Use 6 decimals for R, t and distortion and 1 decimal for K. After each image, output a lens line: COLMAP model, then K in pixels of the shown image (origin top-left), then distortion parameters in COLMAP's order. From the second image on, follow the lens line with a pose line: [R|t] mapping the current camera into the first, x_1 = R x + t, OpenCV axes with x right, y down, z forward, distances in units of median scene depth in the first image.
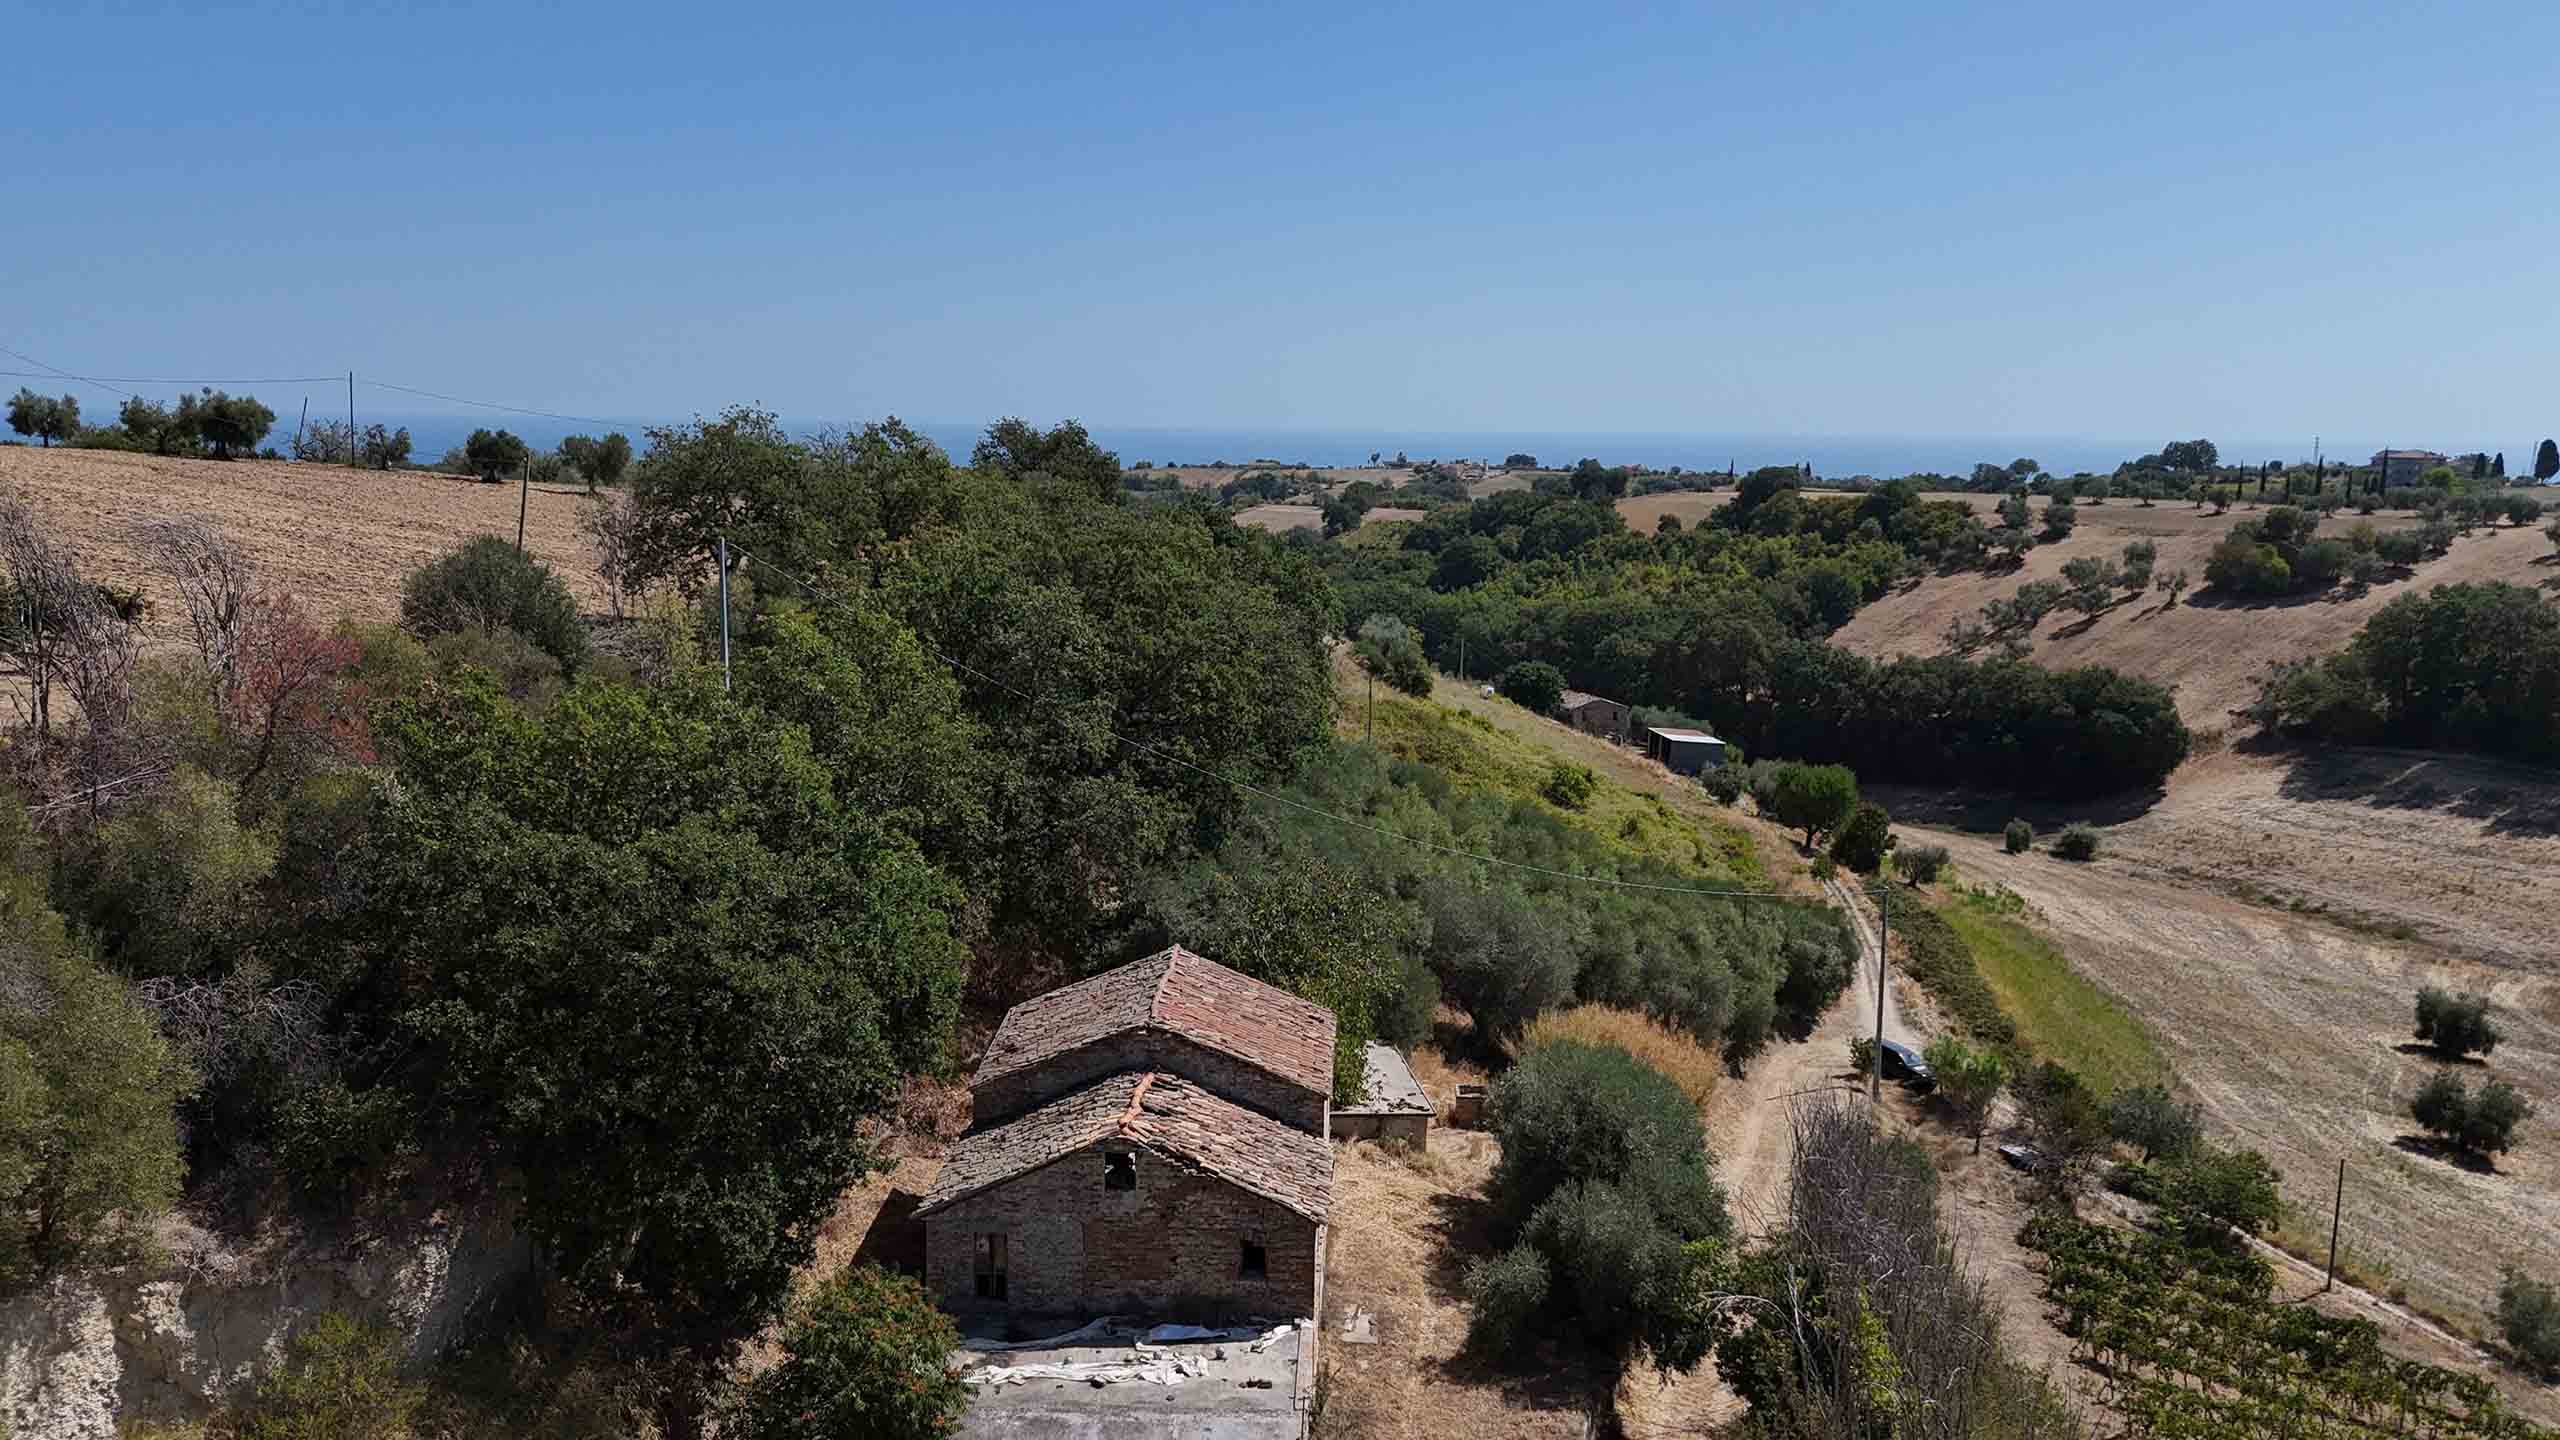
lens RADIAL K [[1896.5, 0, 1289.4], [0, 1896.5, 719.5], [0, 0, 1]] dist [0.073070, -0.074972]
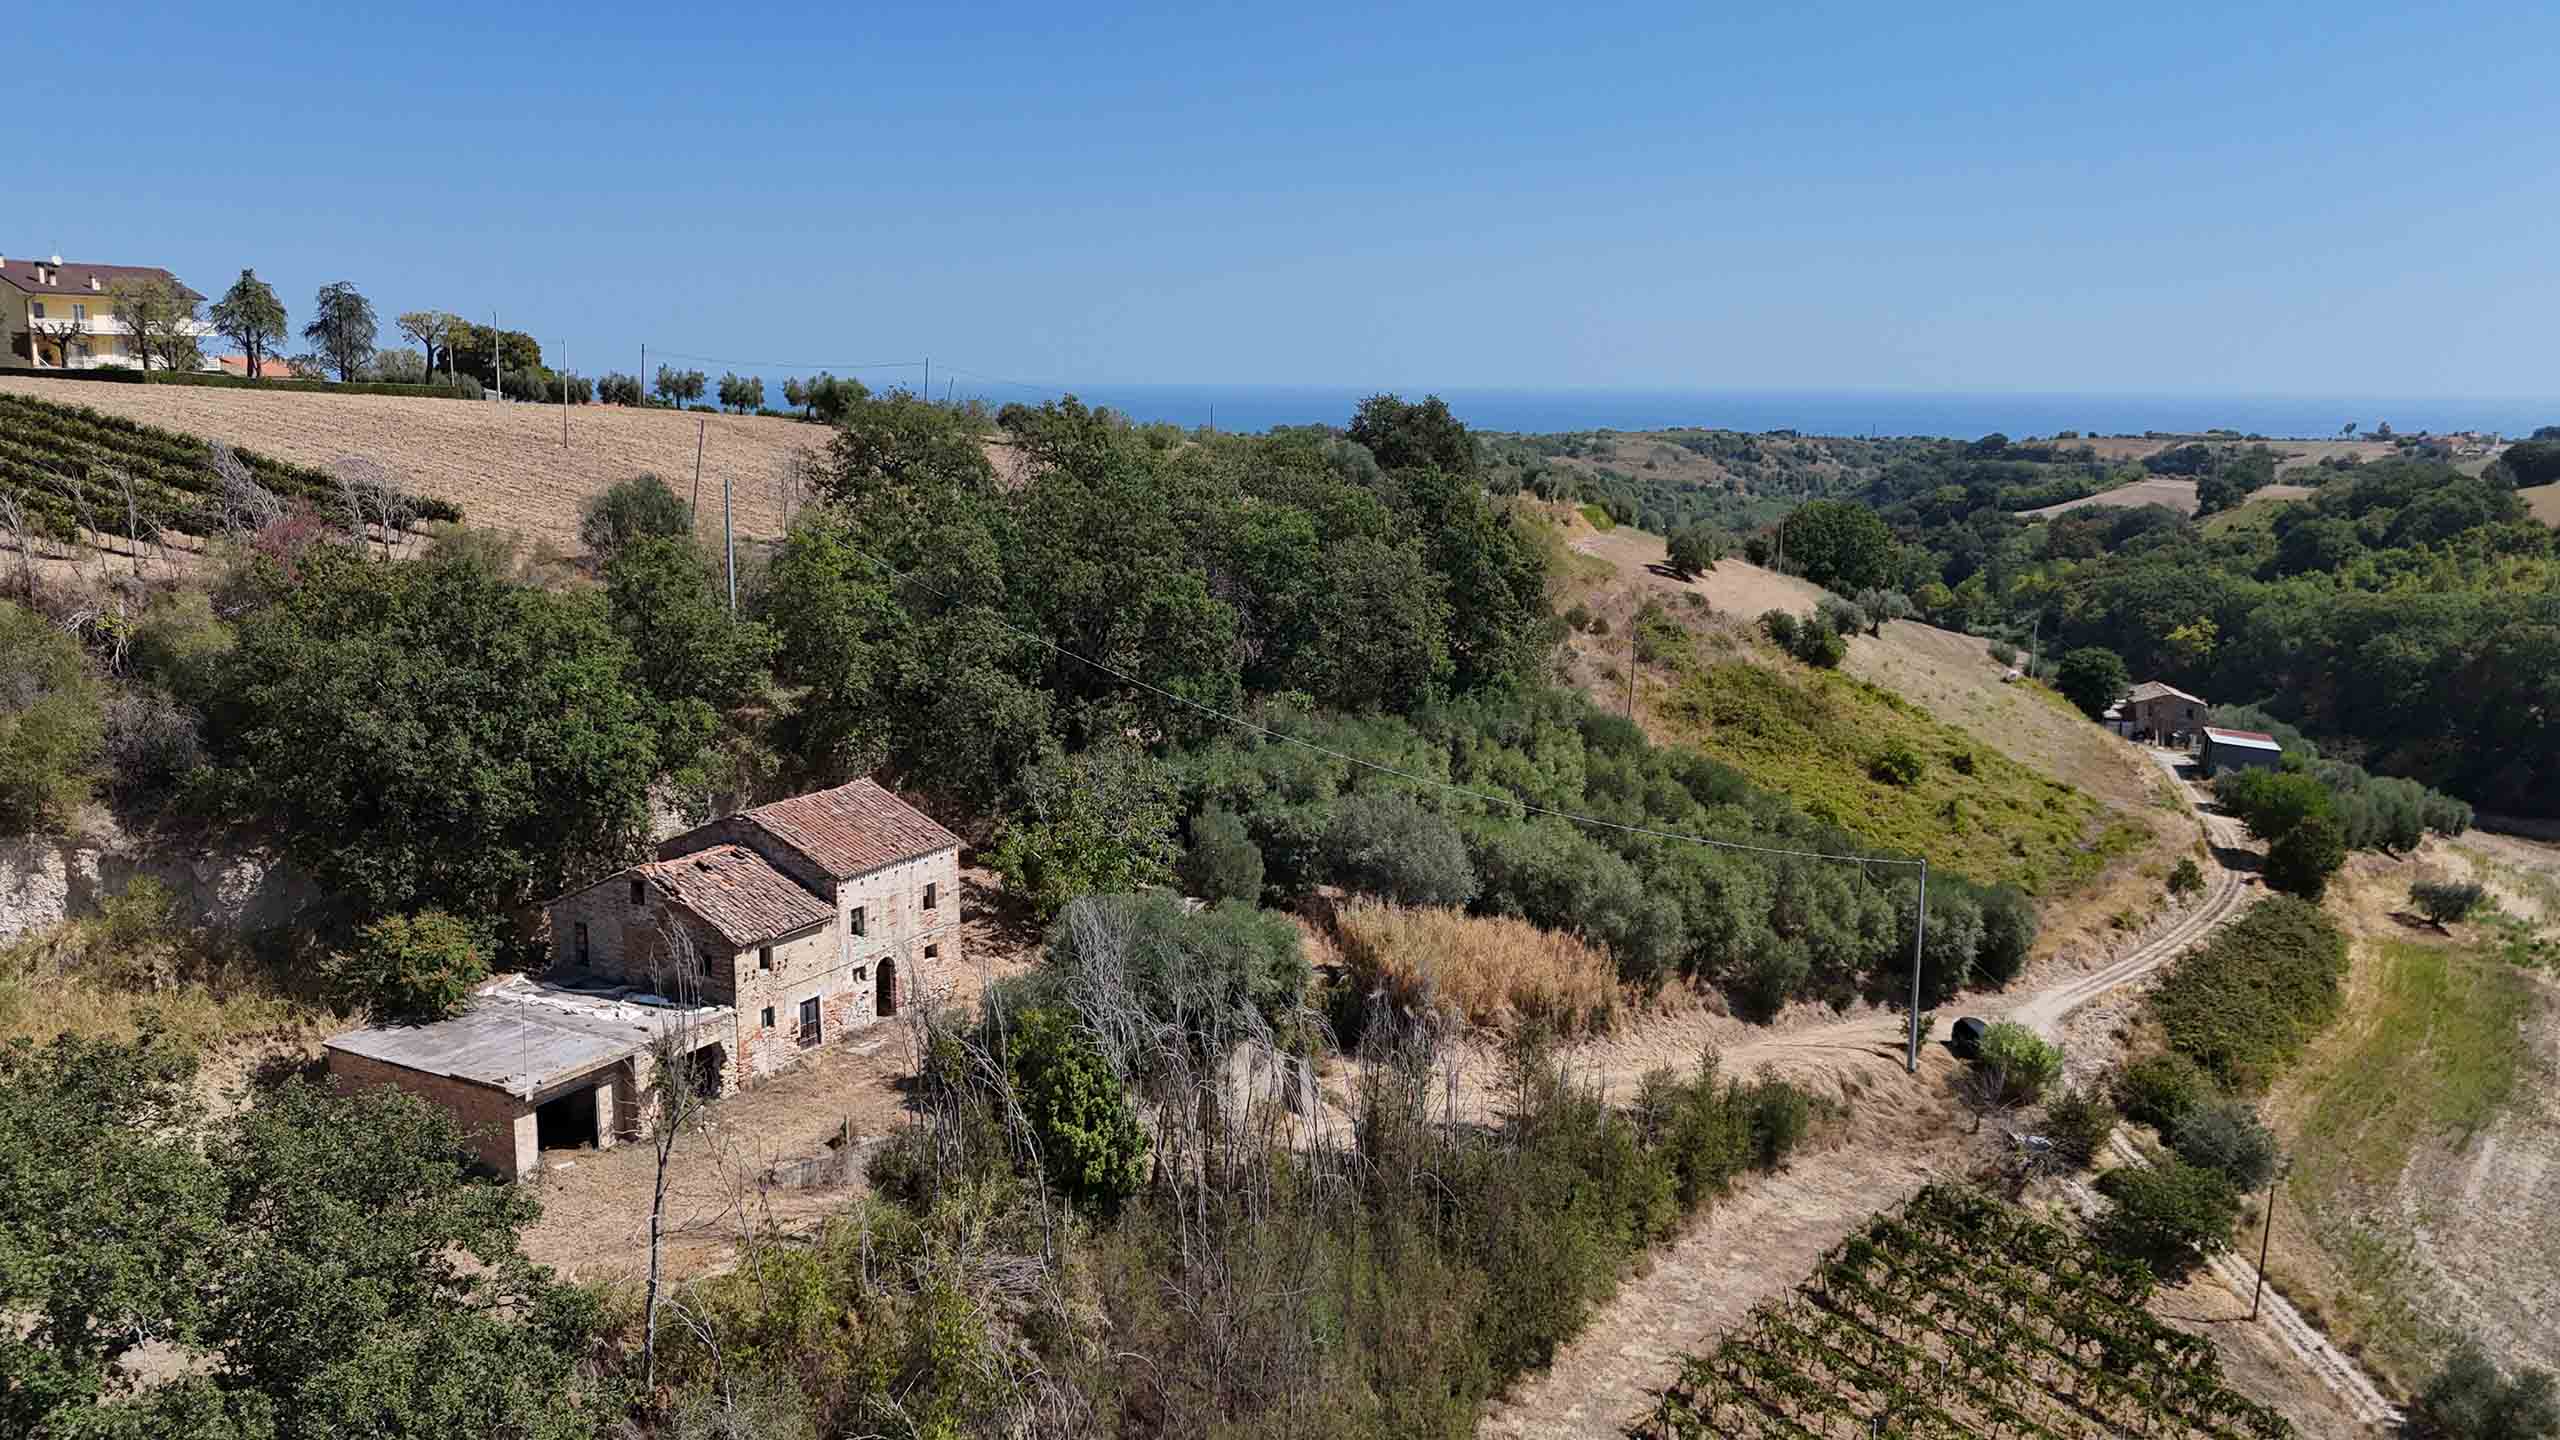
lens RADIAL K [[1896.5, 0, 1287.8], [0, 1896.5, 720.5], [0, 0, 1]] dist [0.073070, -0.074972]
pose [[0.884772, 0.080913, -0.458947, 0.264830], [-0.073249, 0.996716, 0.034510, 0.002013], [0.460232, 0.003084, 0.887793, -0.030928]]
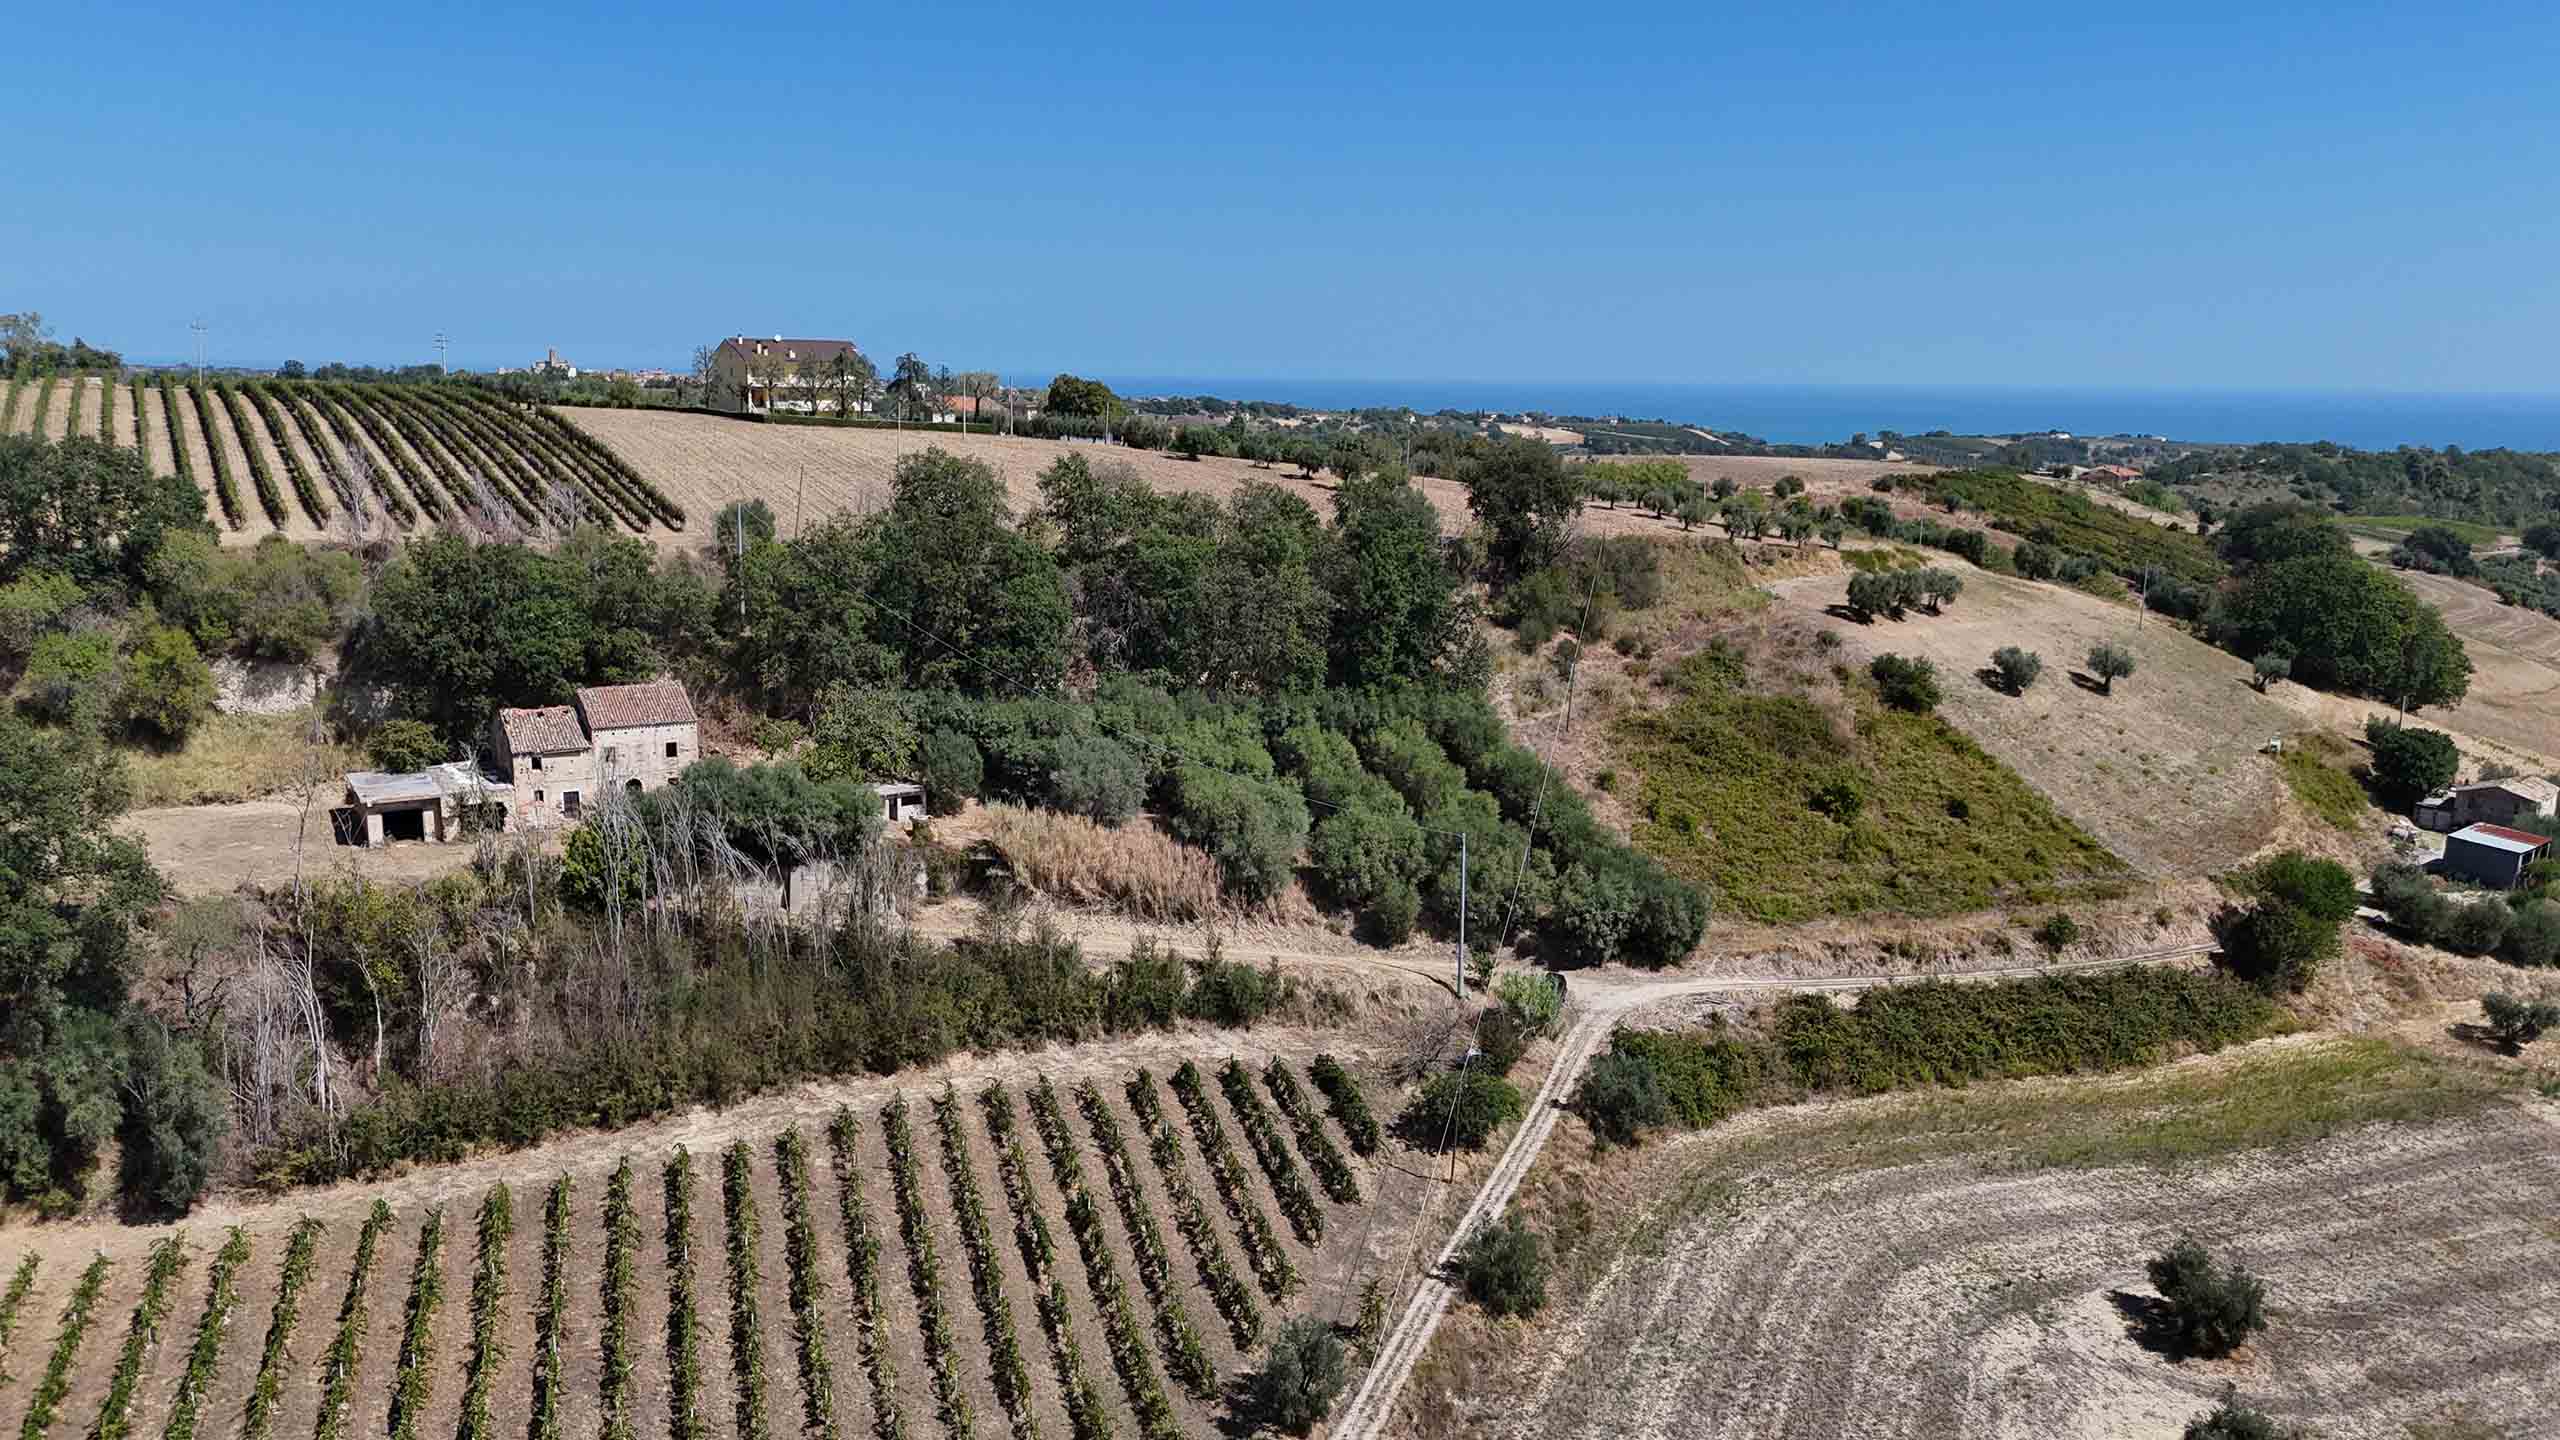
lens RADIAL K [[1896.5, 0, 1289.7], [0, 1896.5, 716.0], [0, 0, 1]] dist [0.073070, -0.074972]
pose [[0.524816, 0.150879, -0.837737, 0.740847], [-0.143212, 0.985788, 0.087826, -0.049860], [0.839082, 0.073881, 0.538964, 0.107721]]
